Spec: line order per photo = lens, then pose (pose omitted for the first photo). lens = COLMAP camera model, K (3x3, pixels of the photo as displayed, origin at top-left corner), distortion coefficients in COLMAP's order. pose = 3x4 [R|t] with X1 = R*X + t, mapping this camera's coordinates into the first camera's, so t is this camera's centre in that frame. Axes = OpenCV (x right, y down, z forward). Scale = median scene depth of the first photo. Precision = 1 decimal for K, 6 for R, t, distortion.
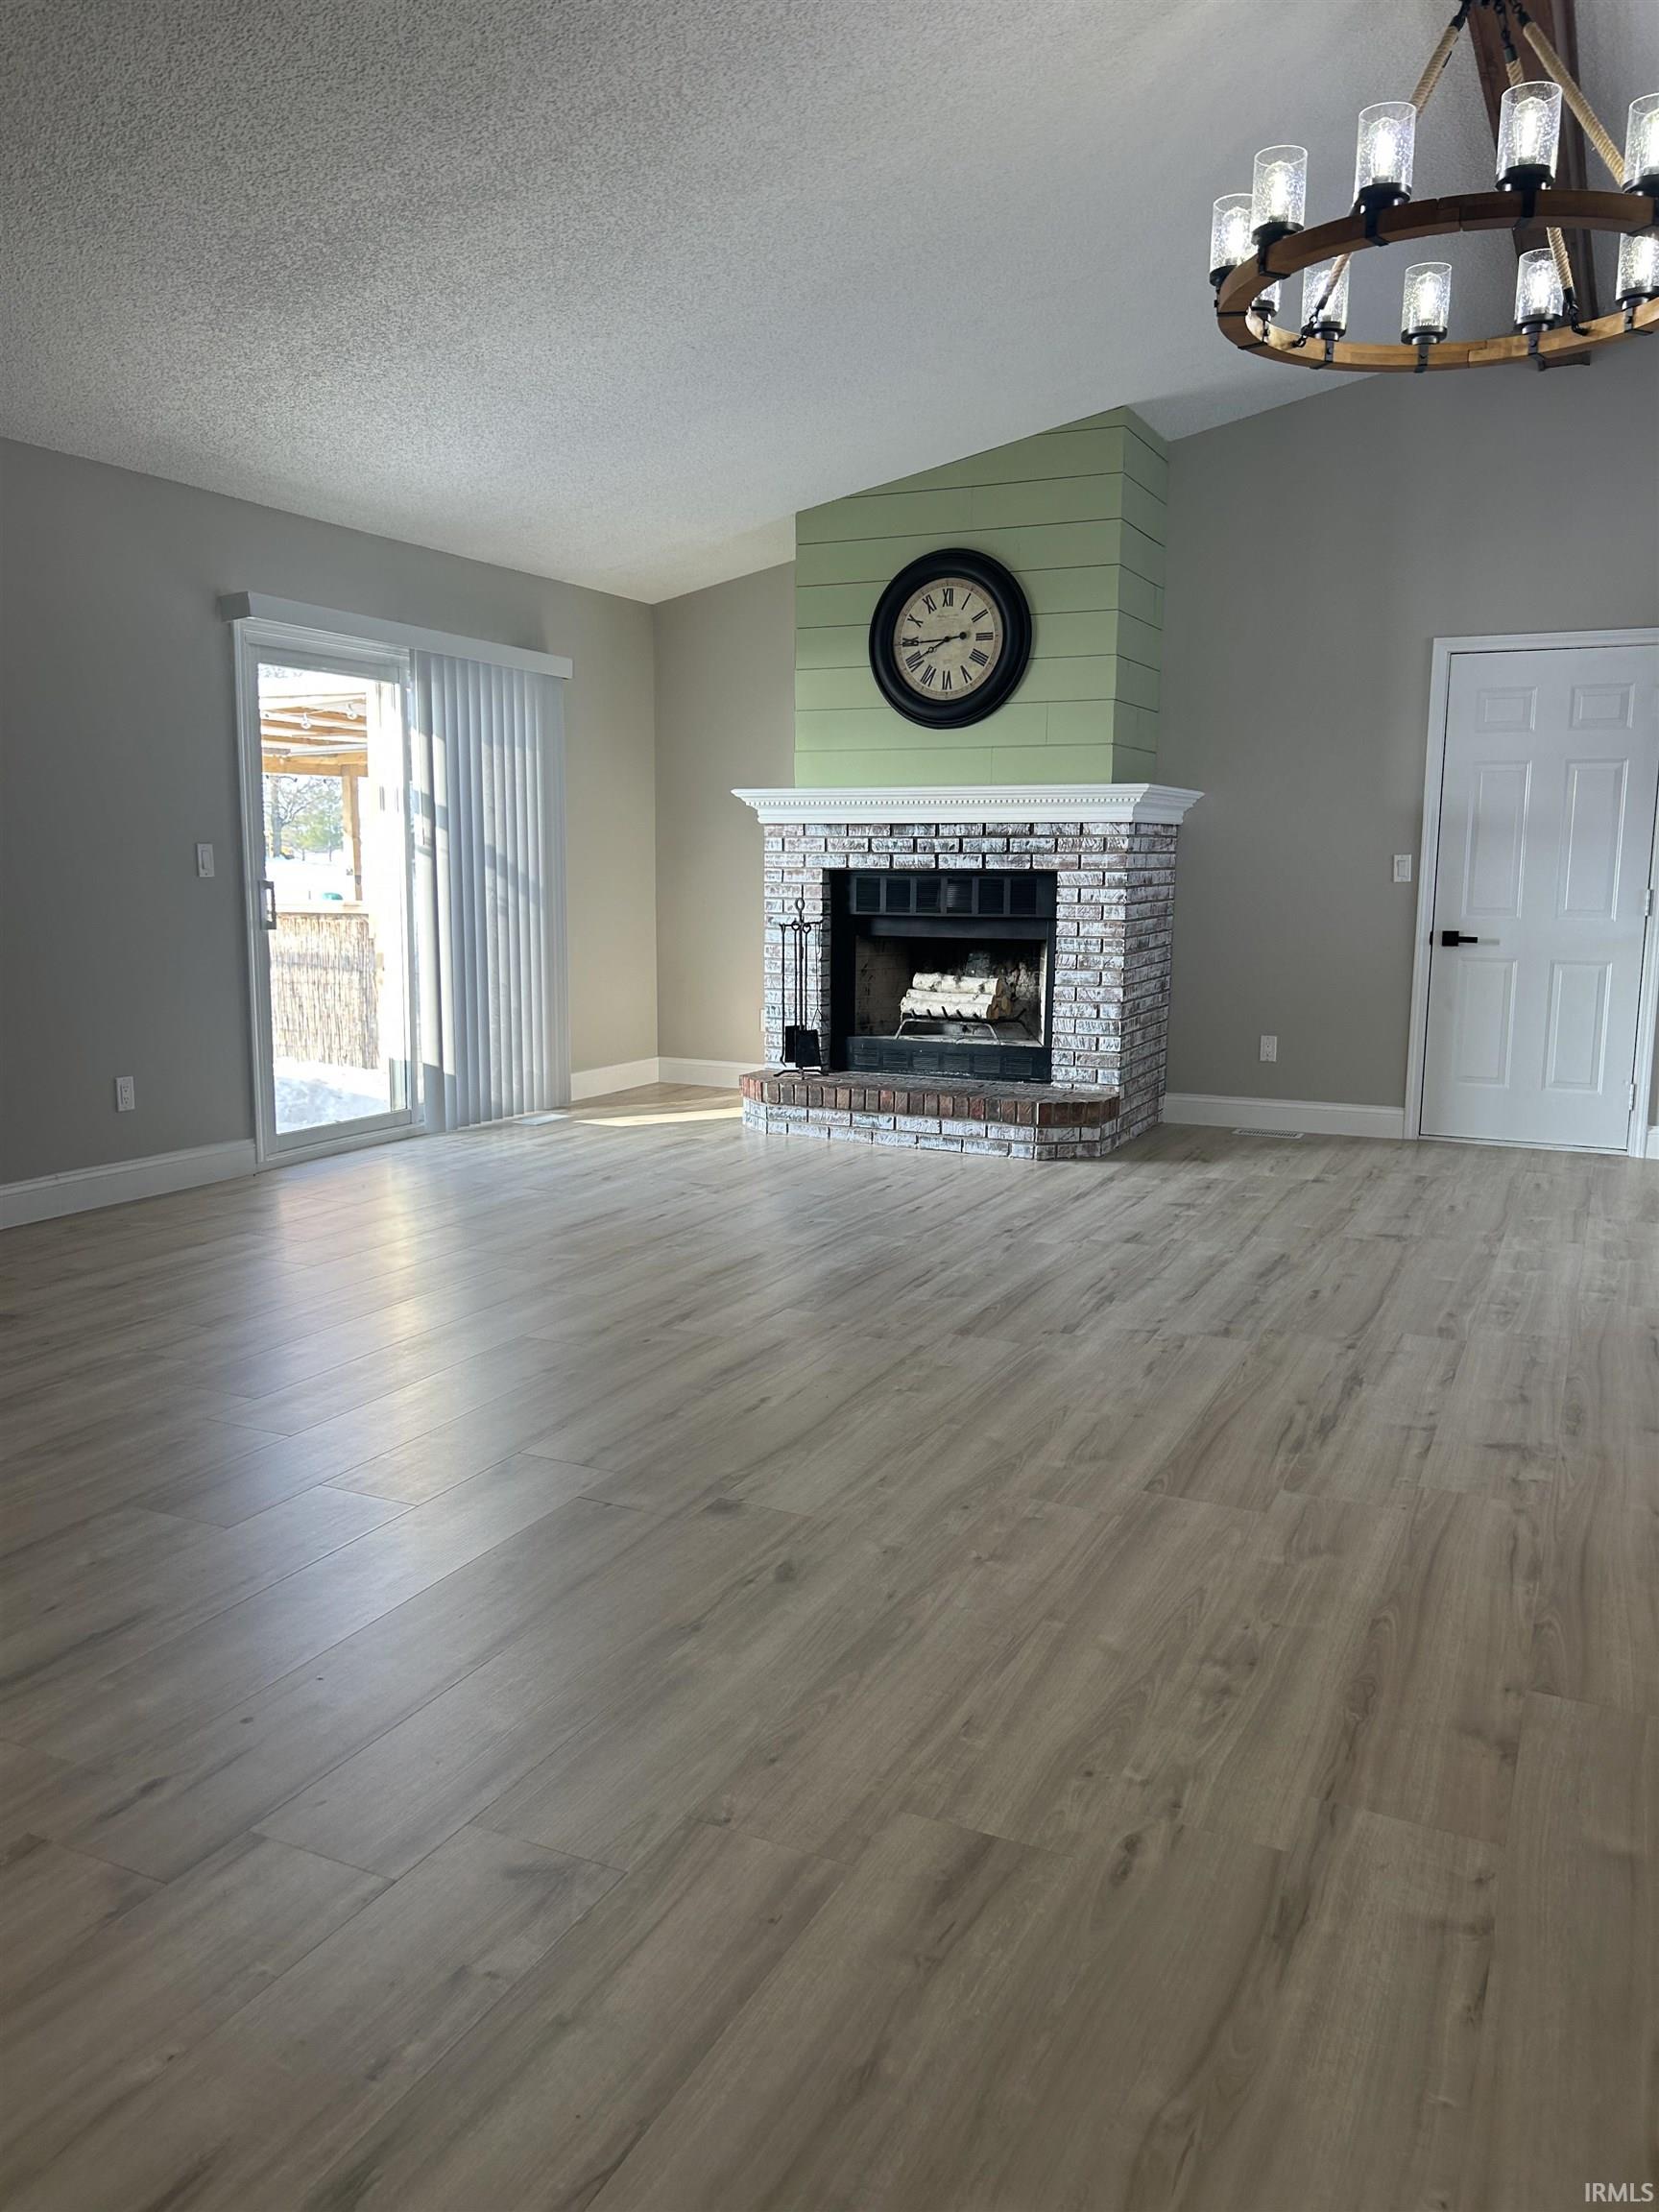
lens RADIAL K [[1655.4, 0, 823.1], [0, 1655.4, 1129.9], [0, 0, 1]] dist [0.065939, -0.081075]
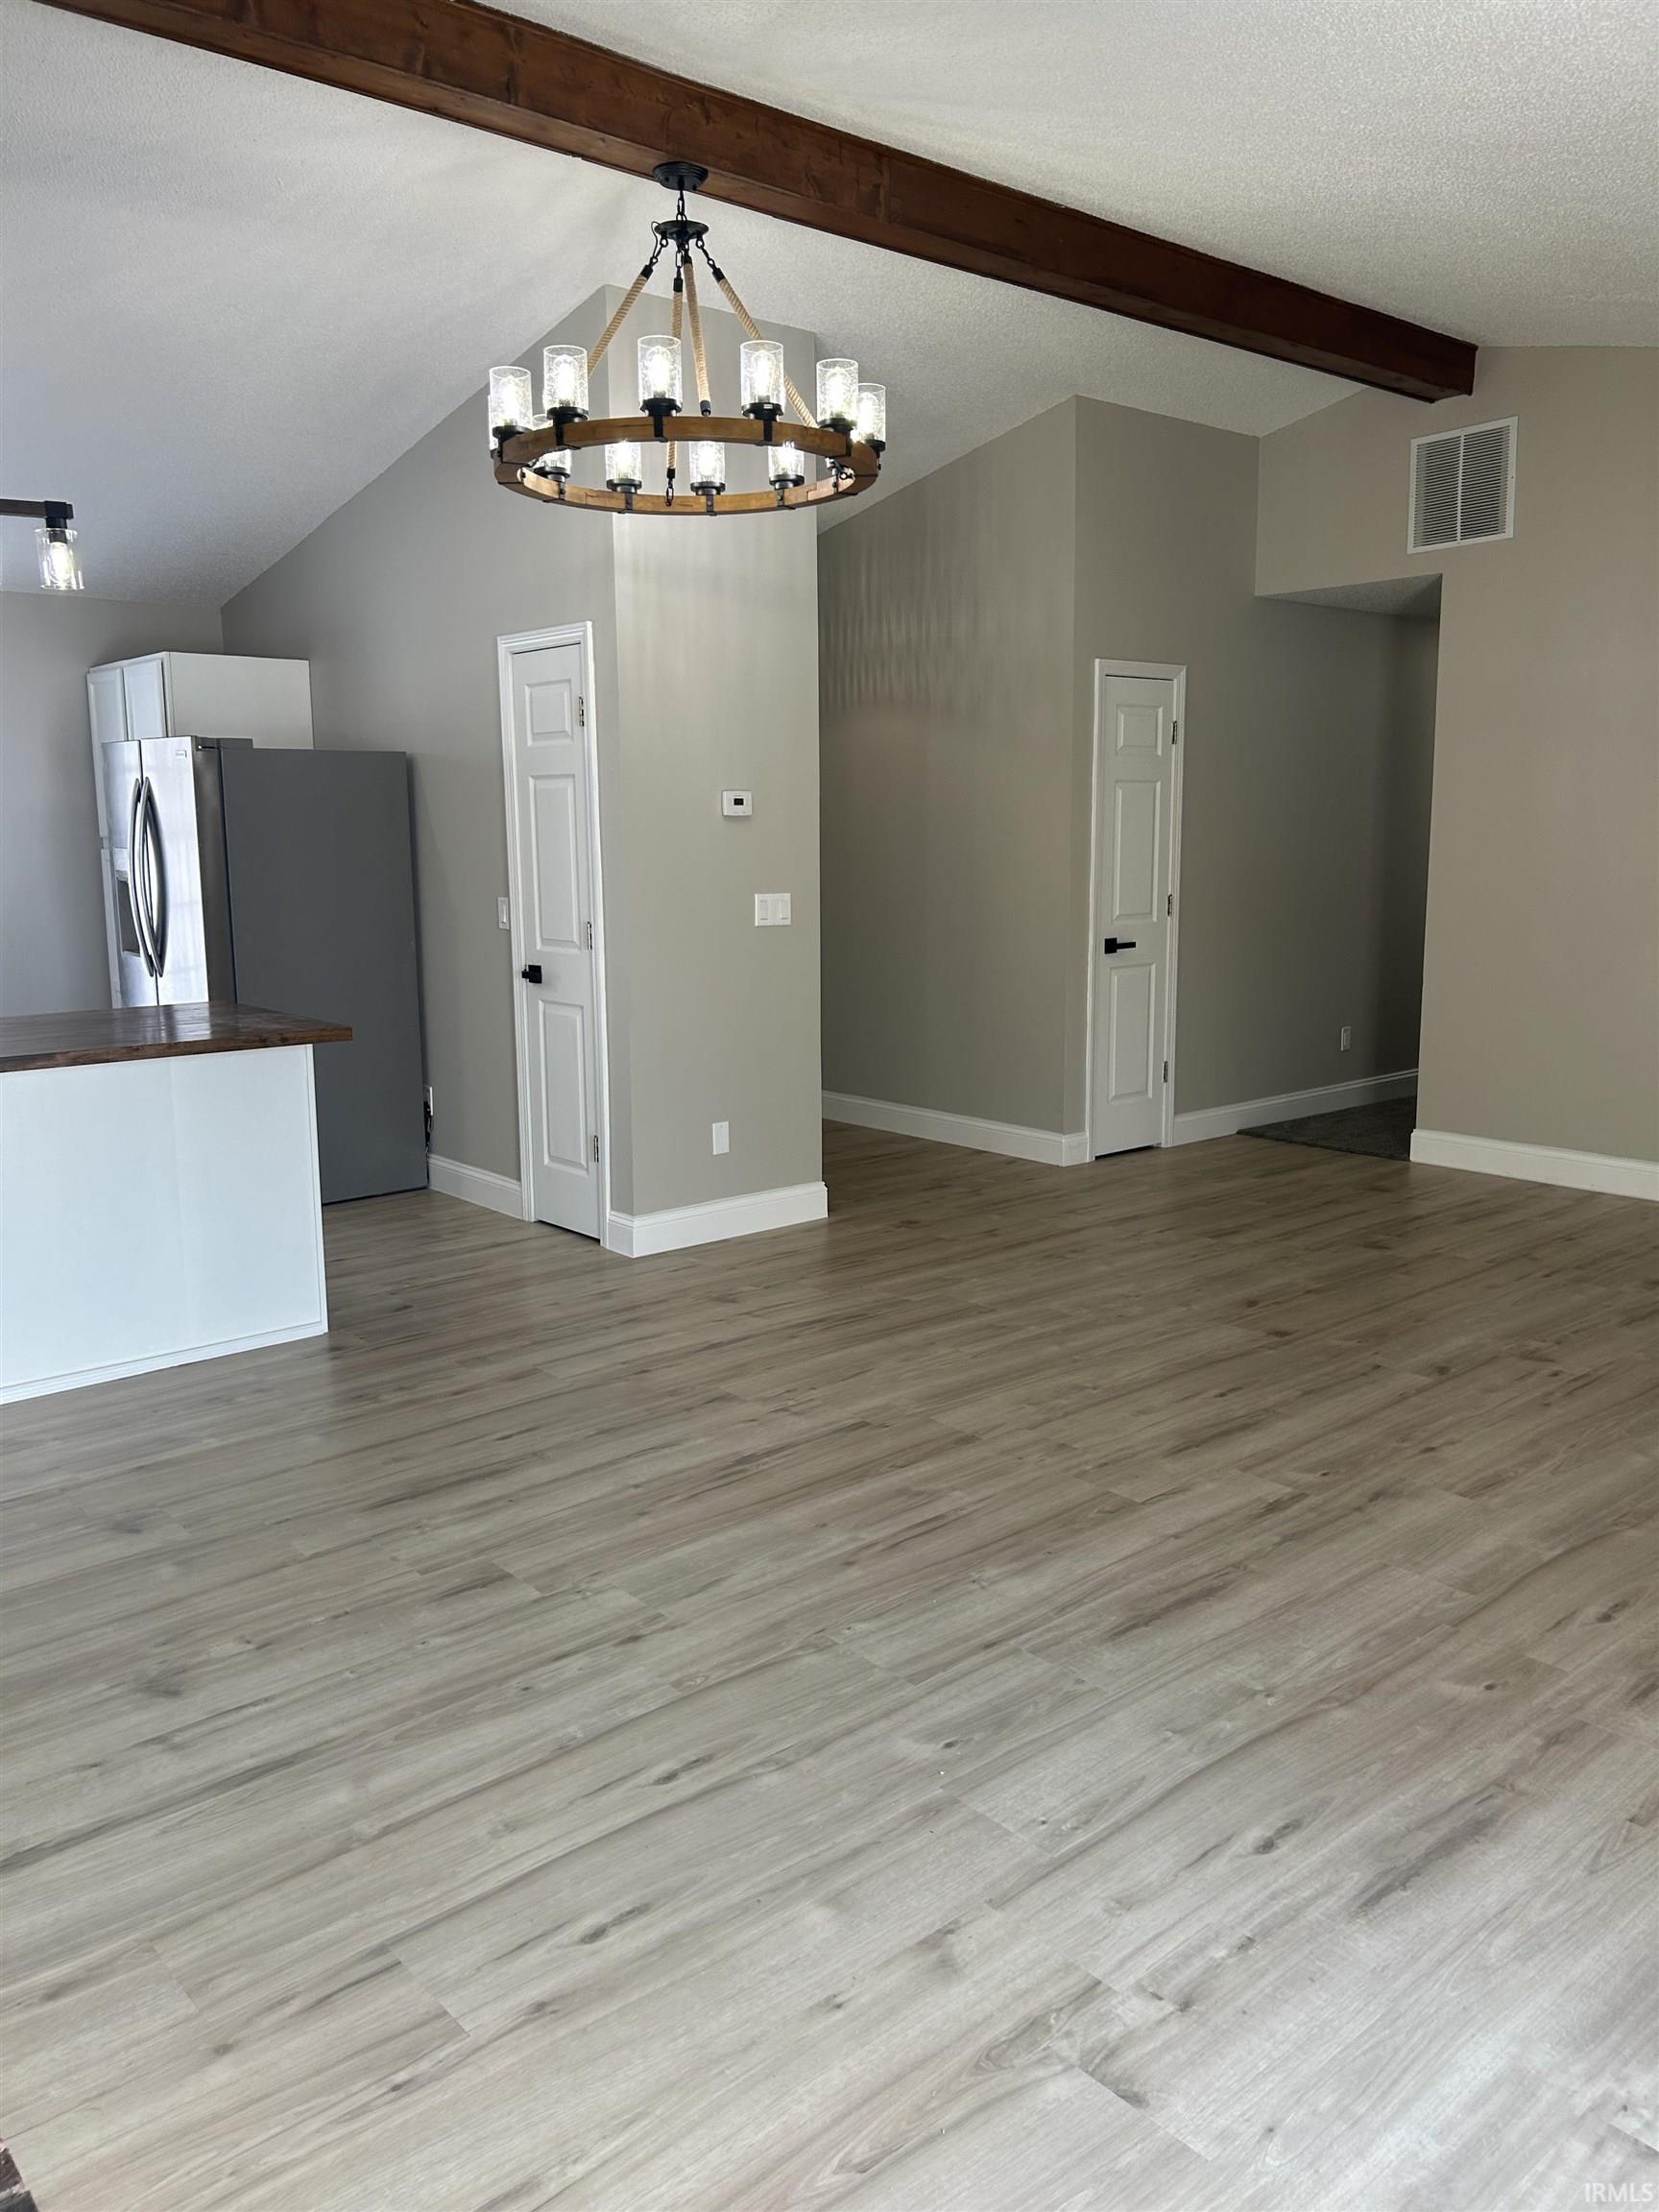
lens RADIAL K [[1655.4, 0, 841.9], [0, 1655.4, 1088.3], [0, 0, 1]] dist [0.065939, -0.081075]
pose [[-0.918776, -0.065135, 0.389368, -0.127073], [0.064751, 0.948074, 0.311387, -0.228056], [-0.389432, 0.311307, -0.866851, 1.132434]]
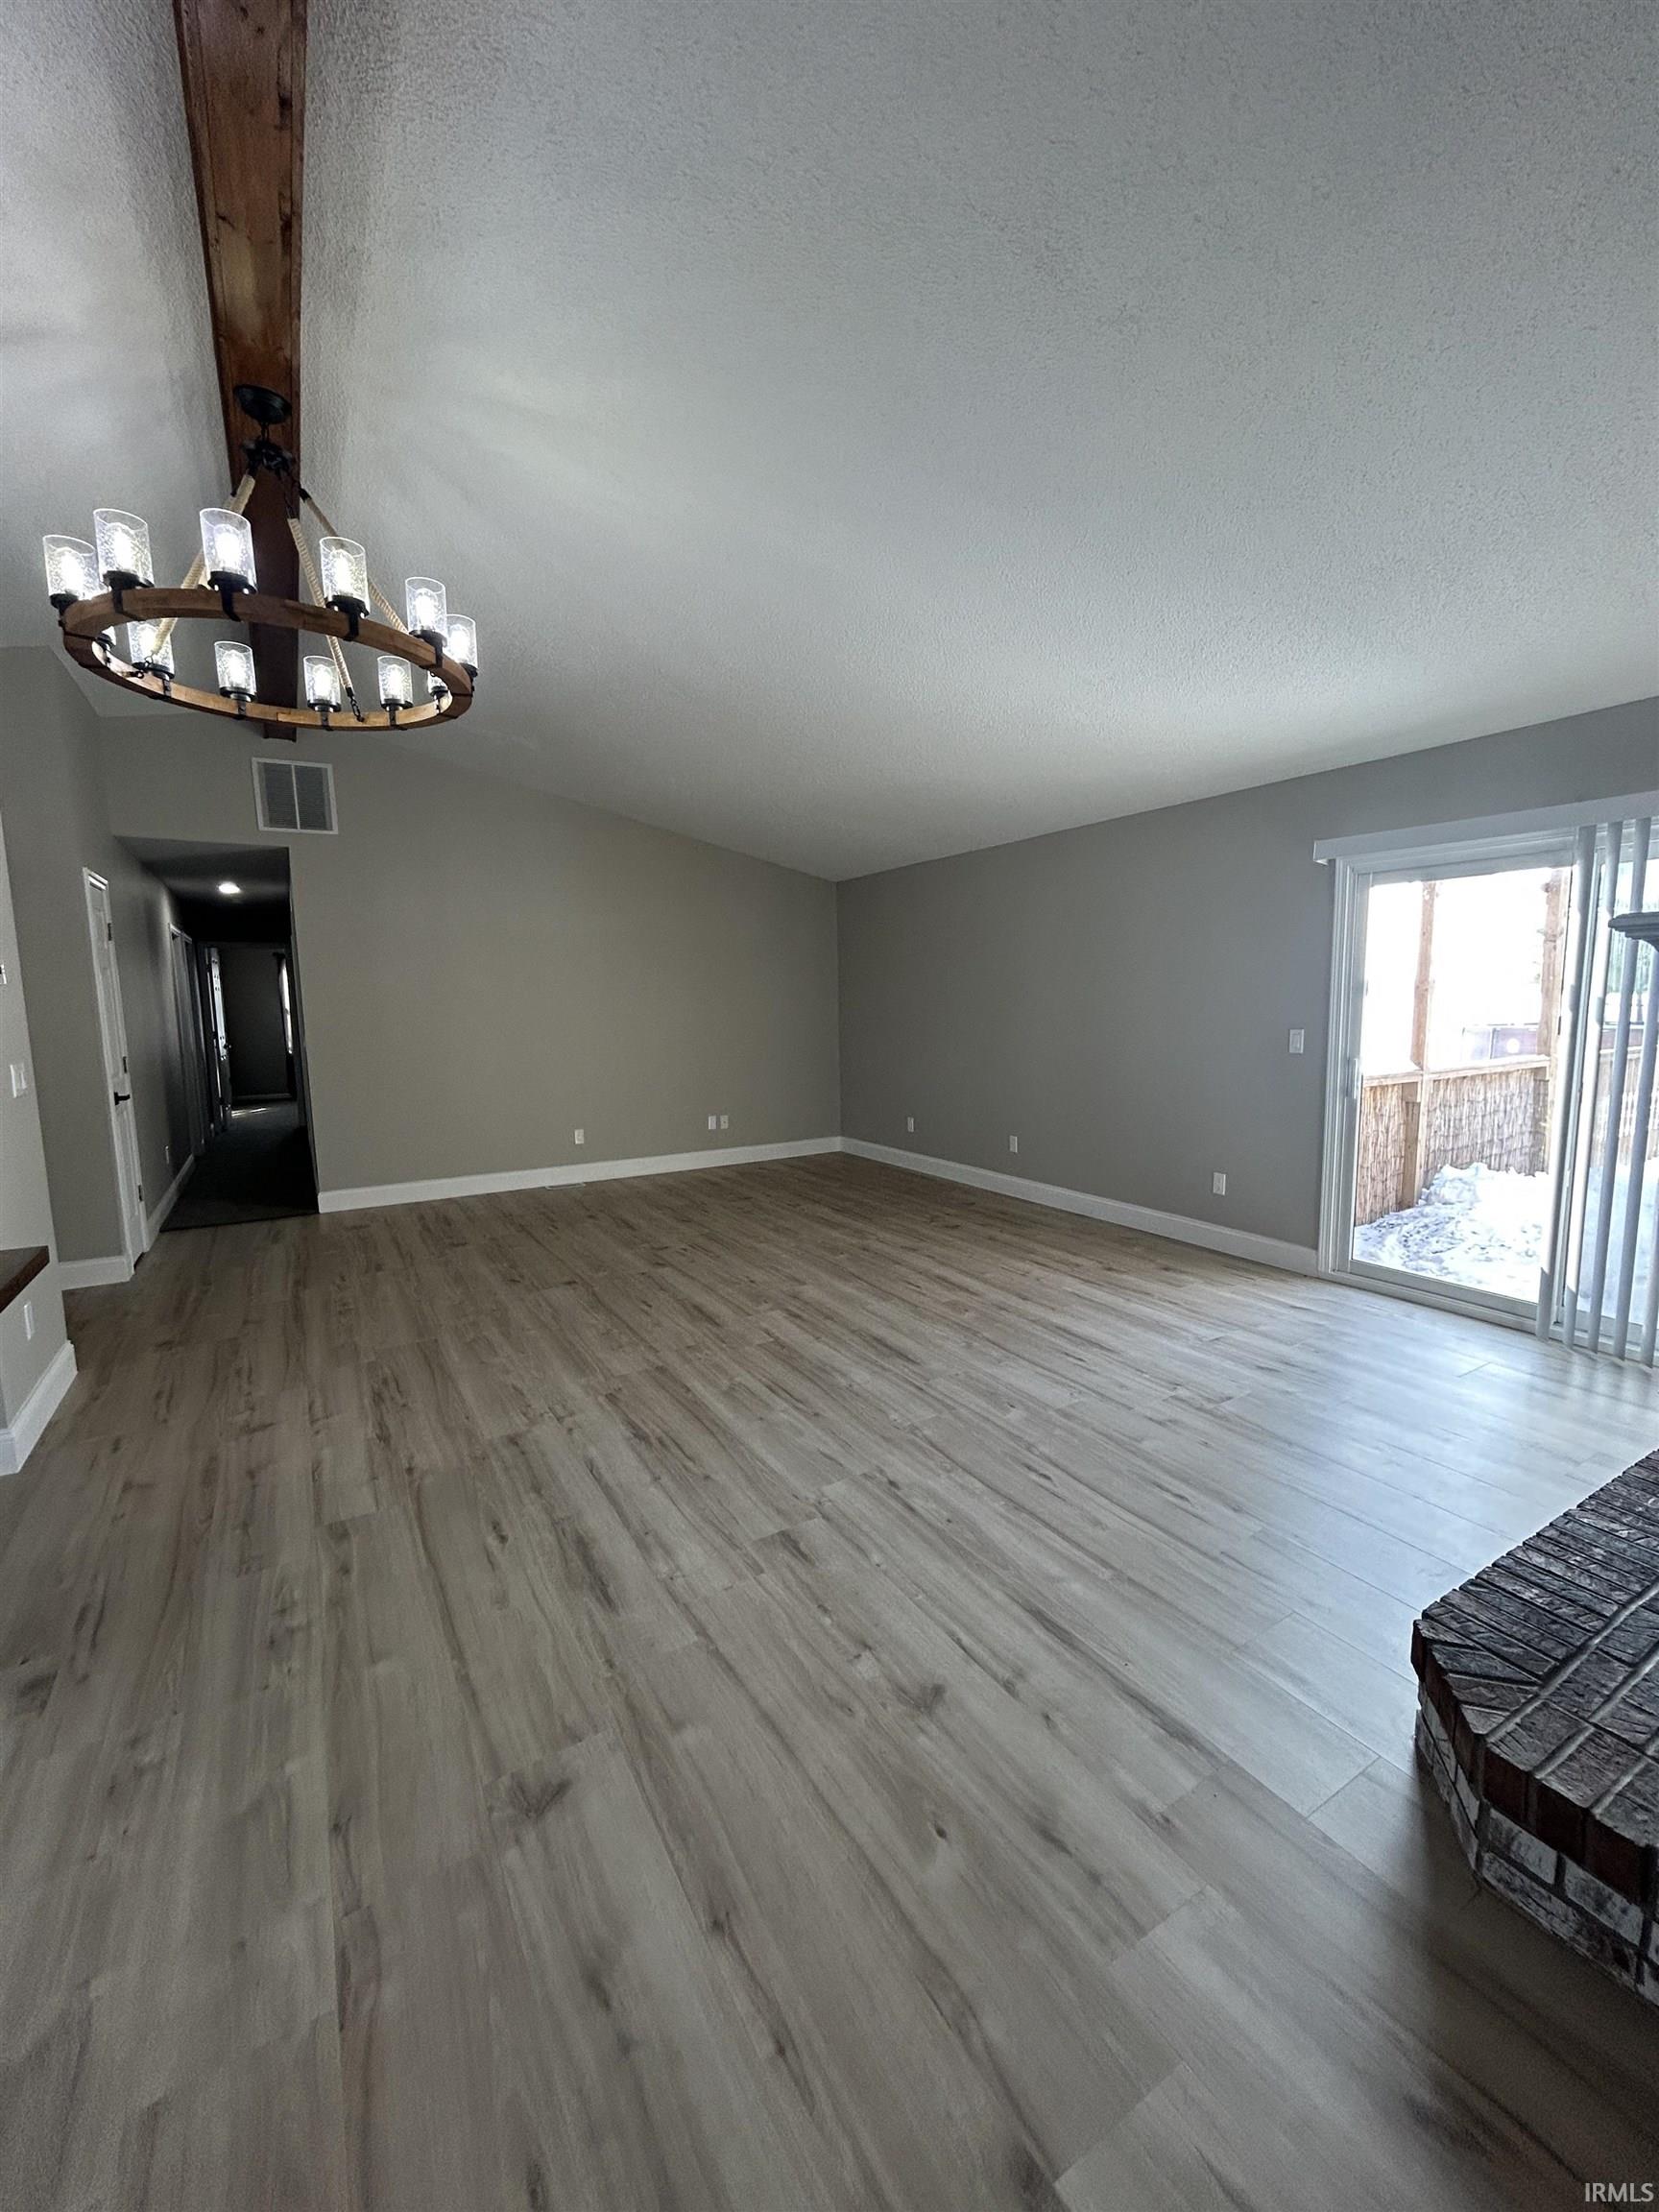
lens RADIAL K [[891.0, 0, 826.6], [0, 891.0, 1106.4], [0, 0, 1]] dist [-0.000597, 0.001136]
pose [[-0.549232, 0.100321, -0.829626, 0.411031], [-0.129725, 0.970498, 0.203237, -0.184242], [0.825539, 0.219247, -0.520015, 0.951620]]
